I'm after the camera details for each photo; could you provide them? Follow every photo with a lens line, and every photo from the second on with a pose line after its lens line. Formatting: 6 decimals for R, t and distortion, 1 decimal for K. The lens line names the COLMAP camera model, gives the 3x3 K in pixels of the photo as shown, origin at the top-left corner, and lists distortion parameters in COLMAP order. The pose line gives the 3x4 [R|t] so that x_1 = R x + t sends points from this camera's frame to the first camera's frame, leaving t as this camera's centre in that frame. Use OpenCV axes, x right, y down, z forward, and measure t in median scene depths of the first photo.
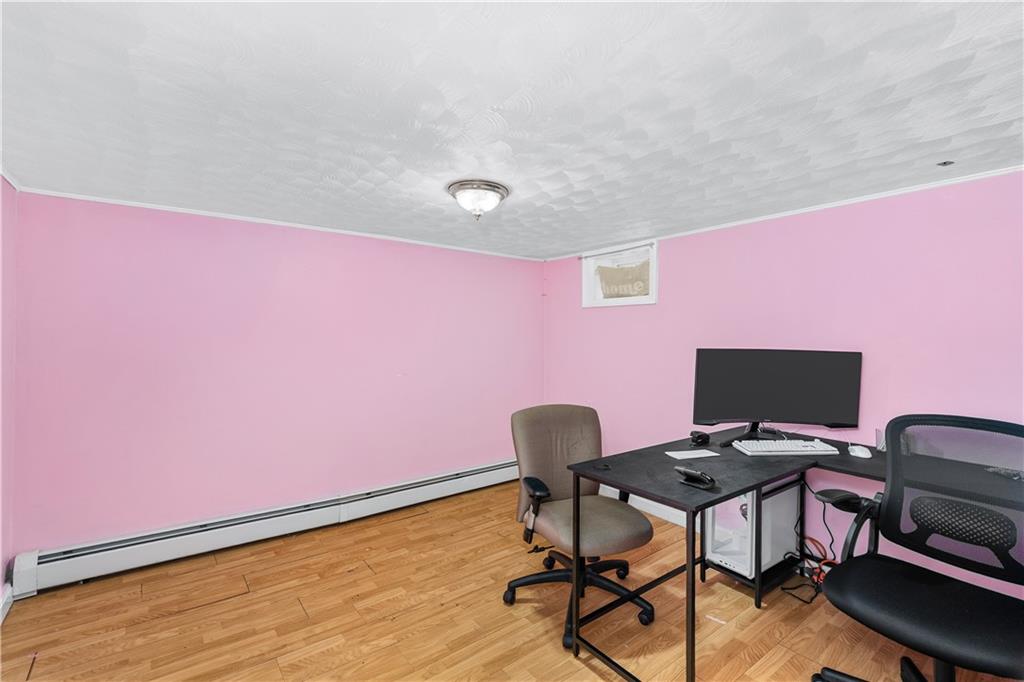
lens RADIAL K [[469.3, 0, 512.0], [0, 469.3, 341.0], [0, 0, 1]] dist [0.016349, 0.000220]
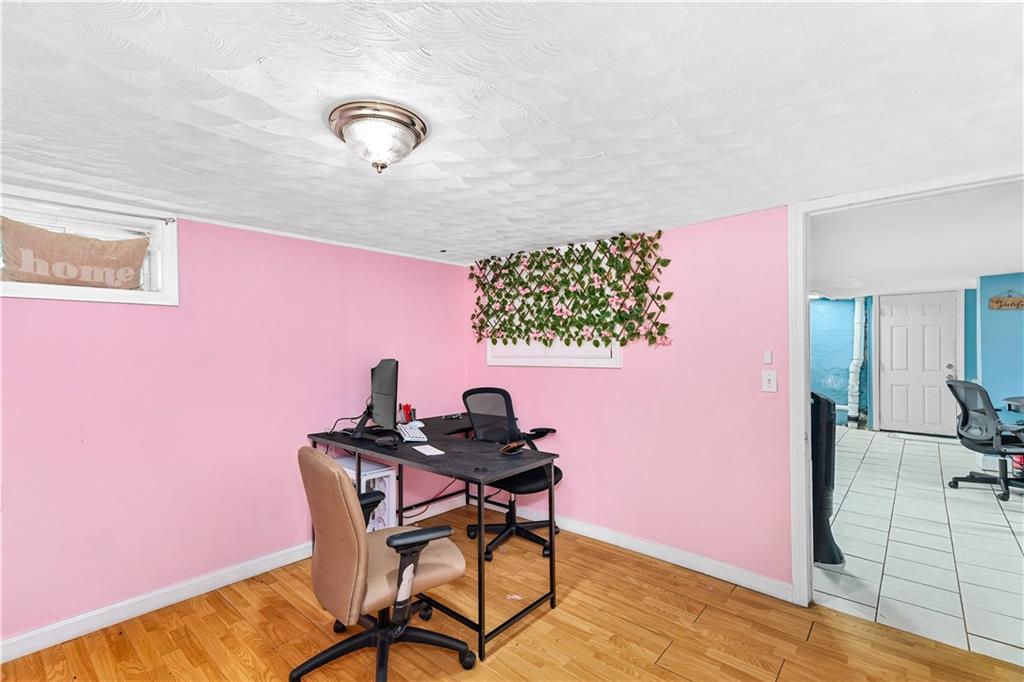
lens RADIAL K [[469.3, 0, 512.0], [0, 469.3, 341.0], [0, 0, 1]] dist [0.016349, 0.000220]
pose [[-0.220684, 0.017890, 0.975181, -0.498781], [0.021662, 0.999675, -0.013437, -0.004593], [-0.975105, 0.018159, -0.221000, 0.645451]]
